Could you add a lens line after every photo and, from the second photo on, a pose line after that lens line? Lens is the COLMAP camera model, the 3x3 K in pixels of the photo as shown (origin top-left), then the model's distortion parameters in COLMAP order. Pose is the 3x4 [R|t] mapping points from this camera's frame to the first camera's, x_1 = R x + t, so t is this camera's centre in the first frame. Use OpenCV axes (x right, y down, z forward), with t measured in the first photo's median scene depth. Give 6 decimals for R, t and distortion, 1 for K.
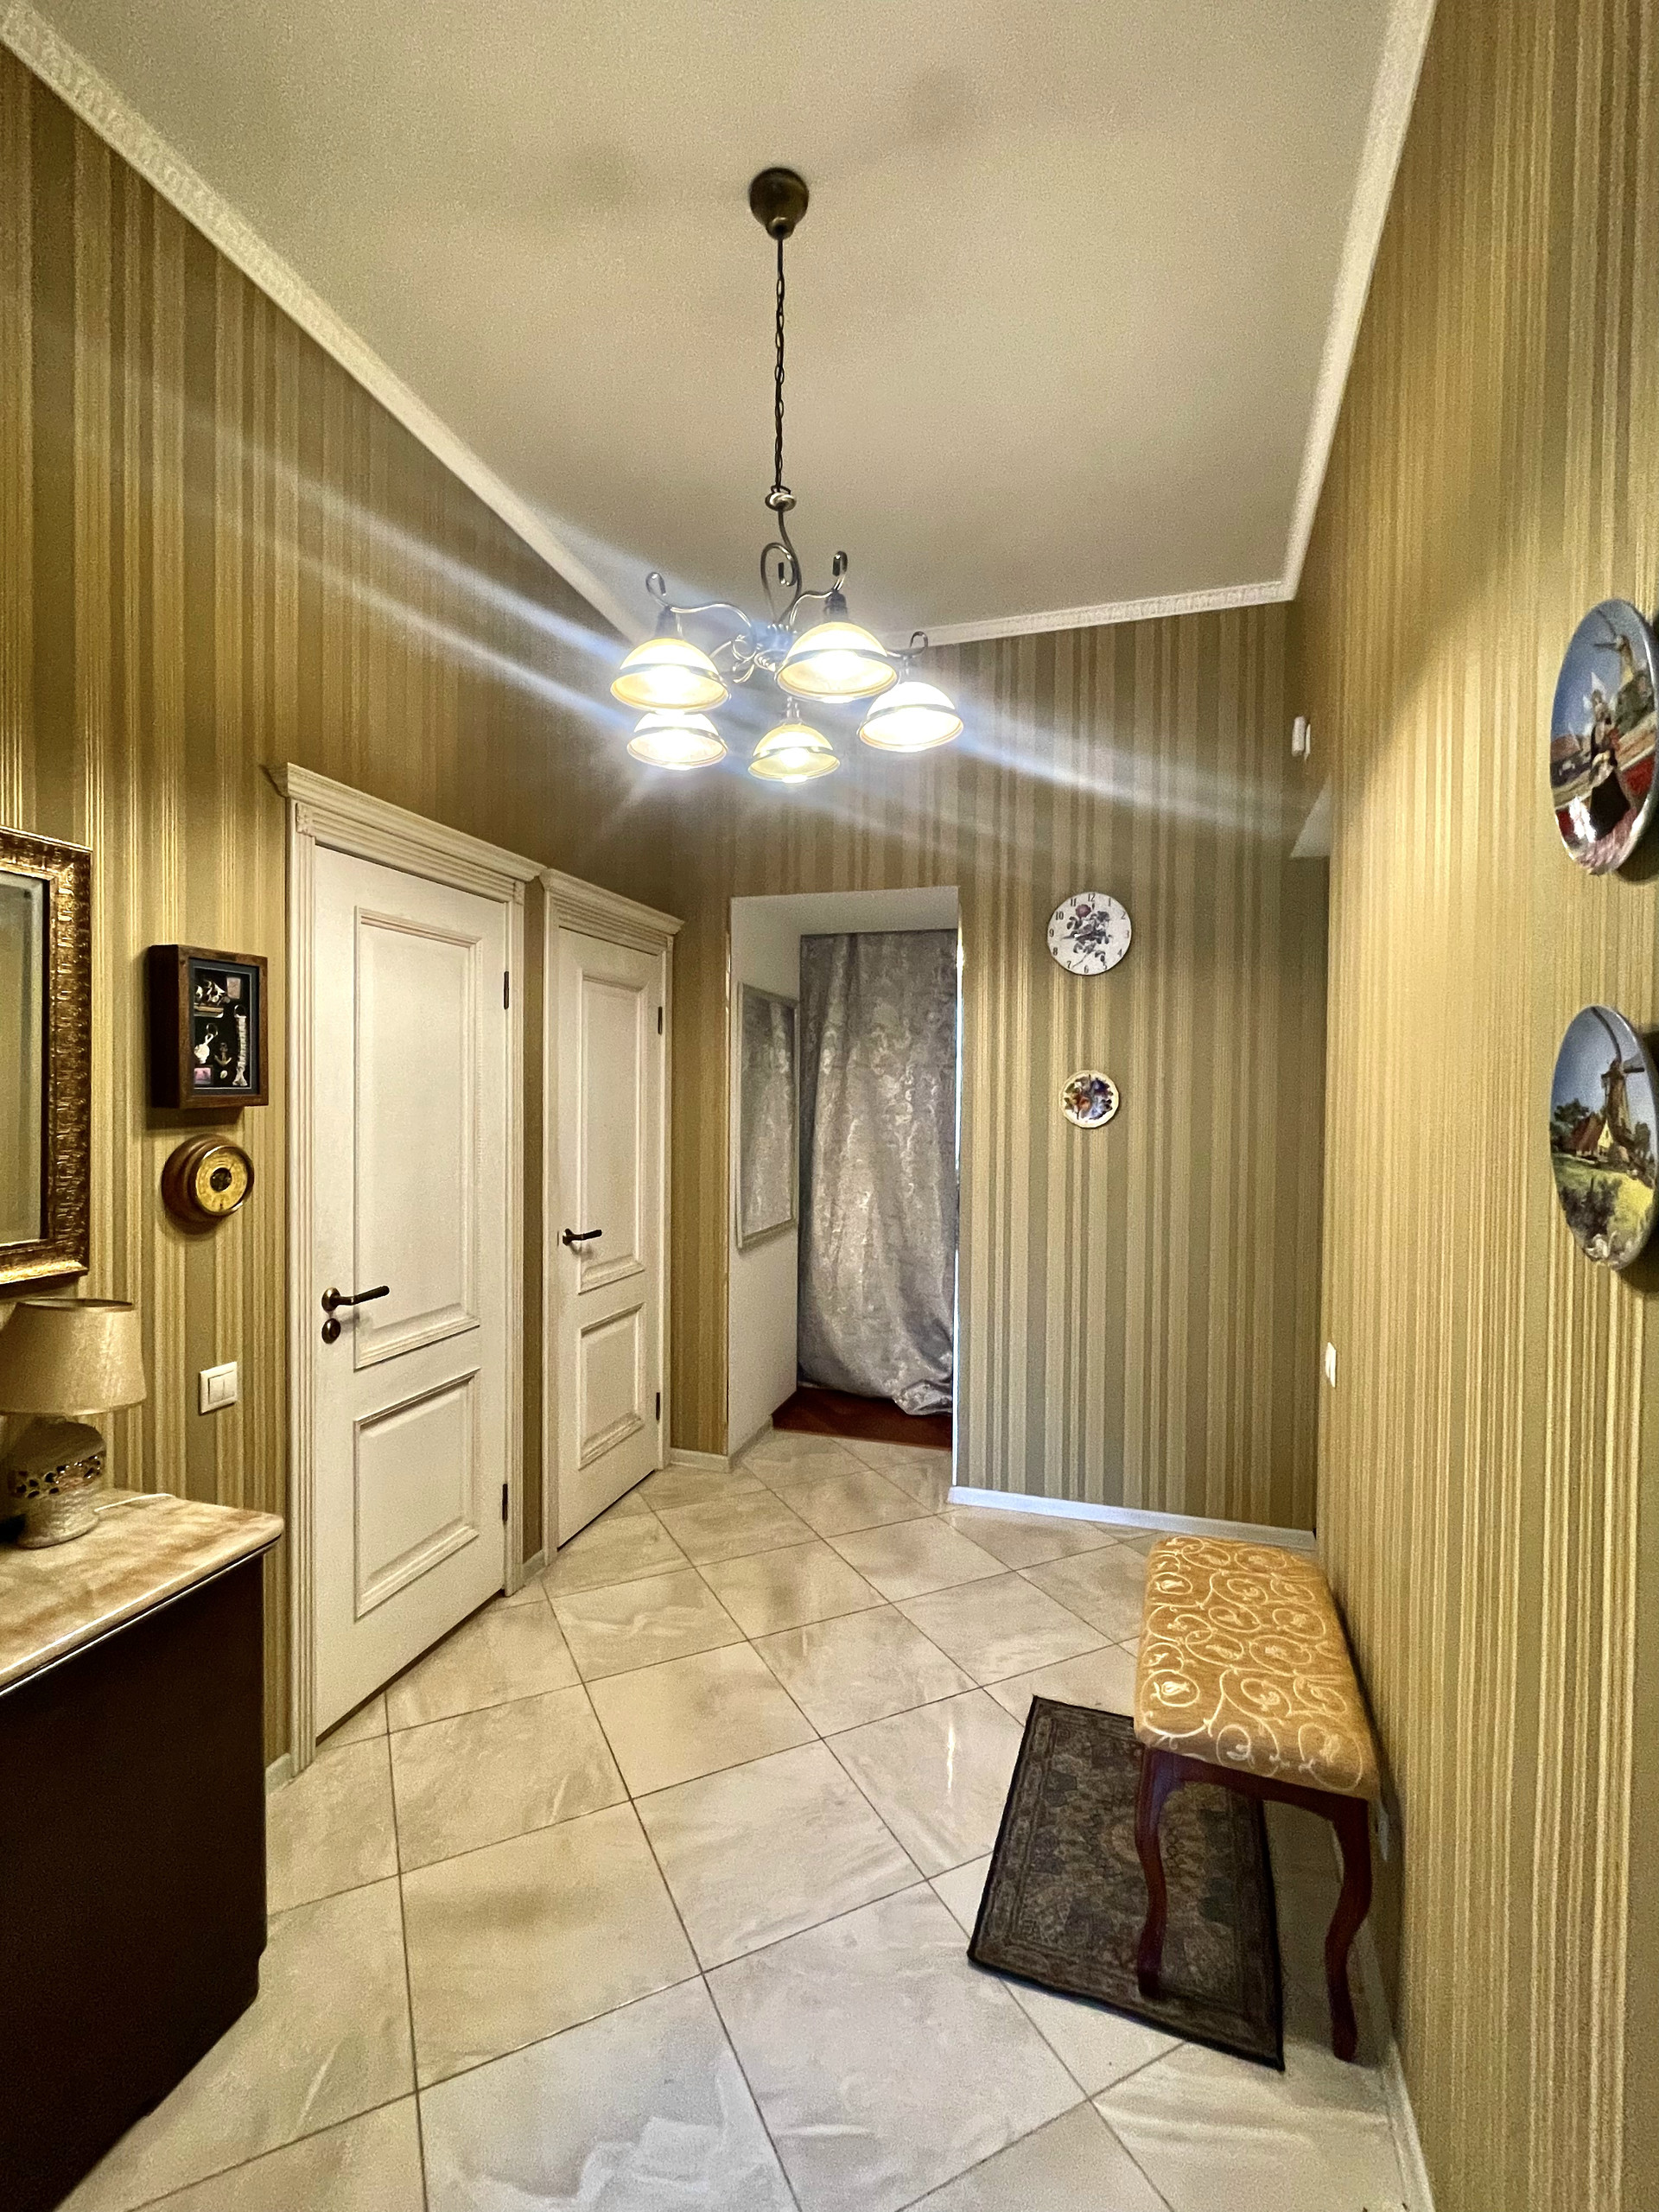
lens RADIAL K [[969.1, 0, 824.4], [0, 969.1, 1105.9], [0, 0, 1]] dist [0.000690, -0.000015]
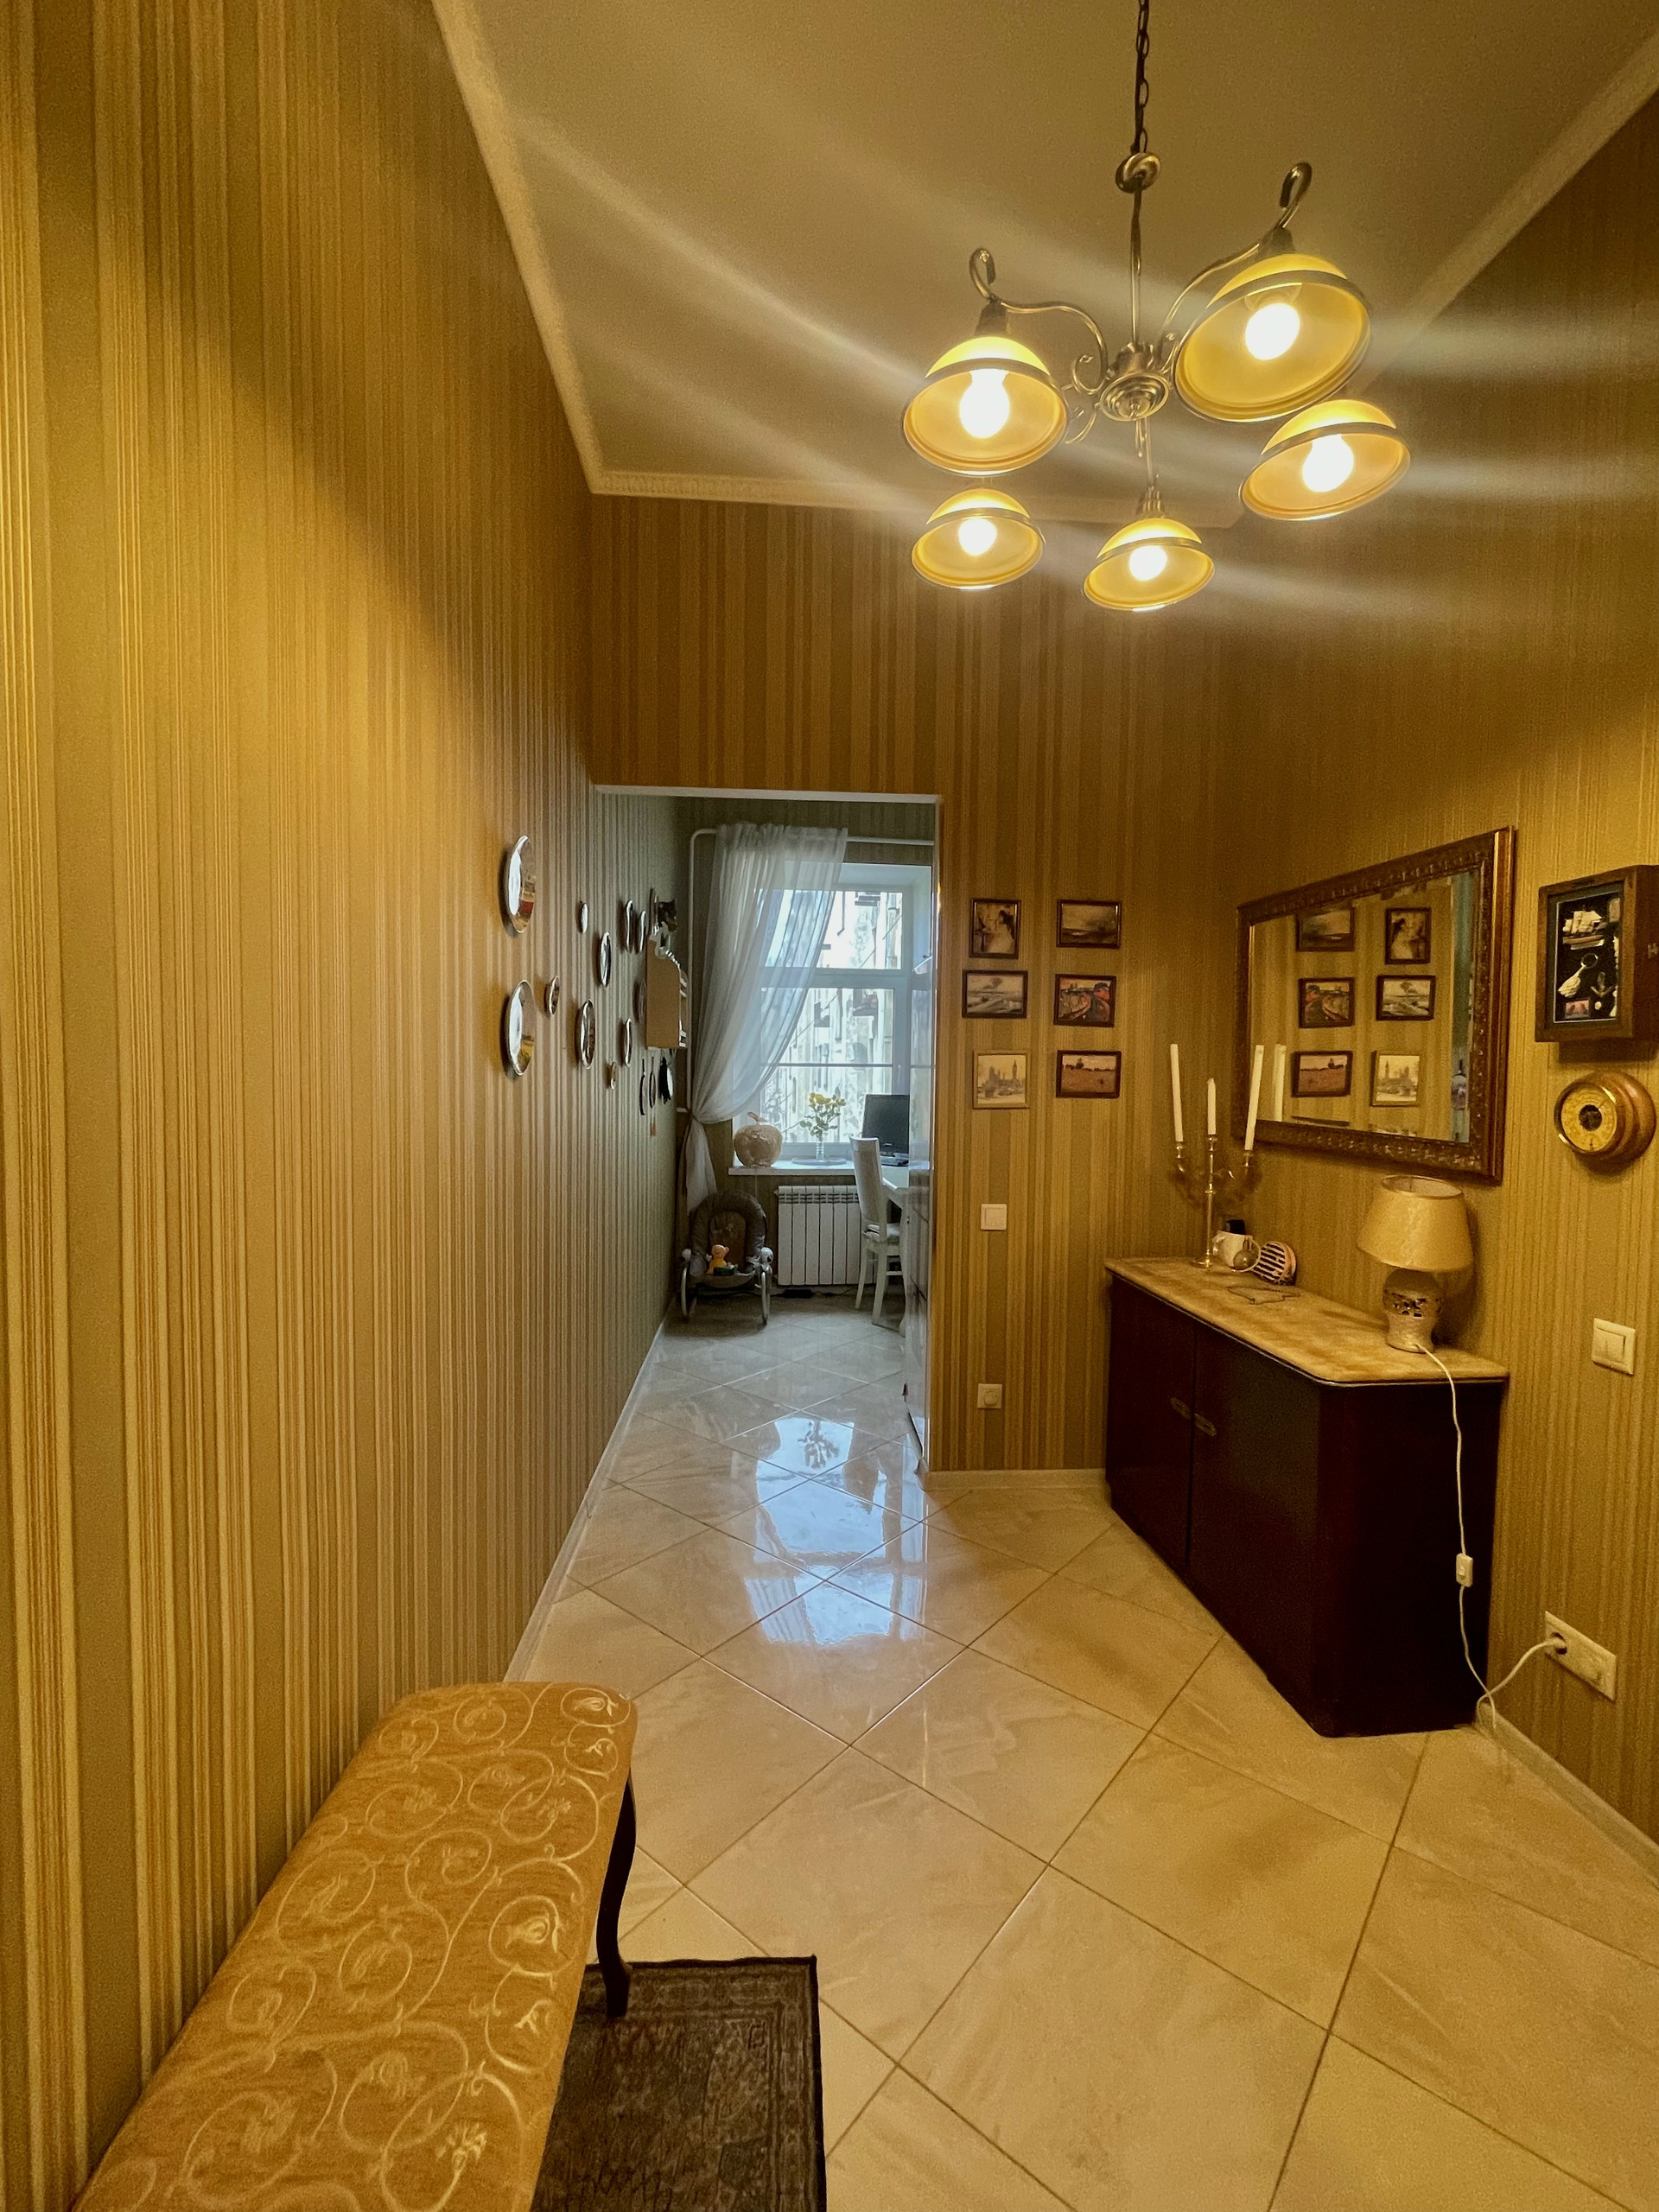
lens RADIAL K [[969.1, 0, 824.4], [0, 969.1, 1105.9], [0, 0, 1]] dist [0.000690, -0.000015]
pose [[-0.920495, -0.000303, -0.390754, 0.449196], [-0.025651, 0.997890, 0.059650, 0.027765], [0.389911, 0.064931, -0.918560, 1.624554]]
